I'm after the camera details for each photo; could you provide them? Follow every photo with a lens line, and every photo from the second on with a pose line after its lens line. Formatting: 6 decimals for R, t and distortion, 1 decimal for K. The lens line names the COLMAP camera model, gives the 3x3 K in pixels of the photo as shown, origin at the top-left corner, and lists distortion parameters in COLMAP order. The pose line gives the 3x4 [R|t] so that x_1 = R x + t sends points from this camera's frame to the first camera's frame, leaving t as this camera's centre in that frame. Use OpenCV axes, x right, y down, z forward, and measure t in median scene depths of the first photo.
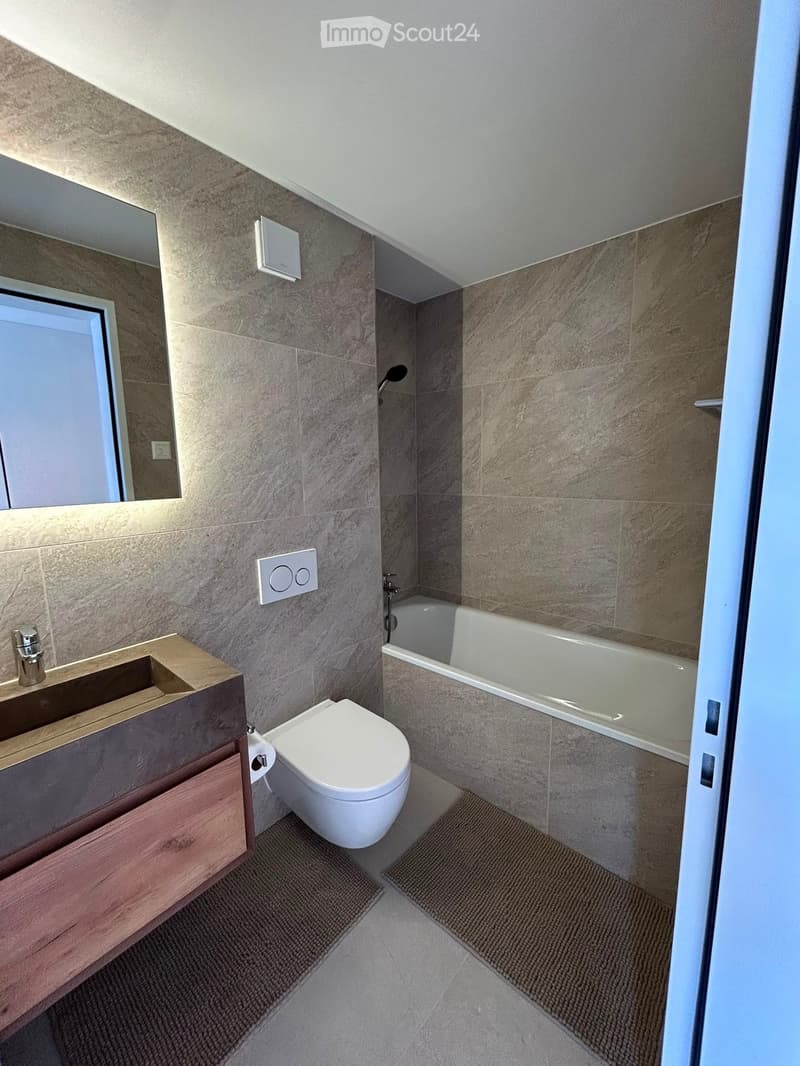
lens RADIAL K [[425.9, 0, 400.6], [0, 425.9, 533.3], [0, 0, 1]] dist [0.004447, 0.000768]
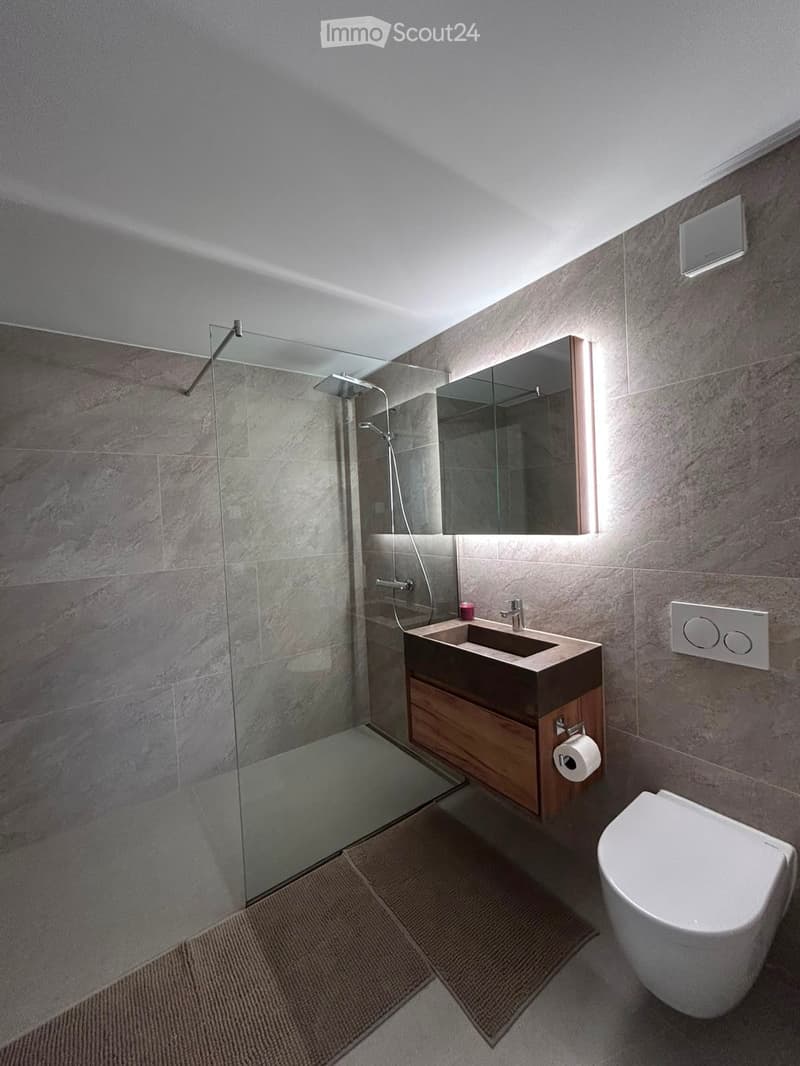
lens RADIAL K [[425.9, 0, 399.6], [0, 425.9, 533.1], [0, 0, 1]] dist [0.004447, 0.000768]
pose [[-0.207126, 0.052128, -0.976925, 0.640119], [-0.094286, 0.992867, 0.072969, -0.088394], [0.973760, 0.107224, -0.200734, 0.597767]]
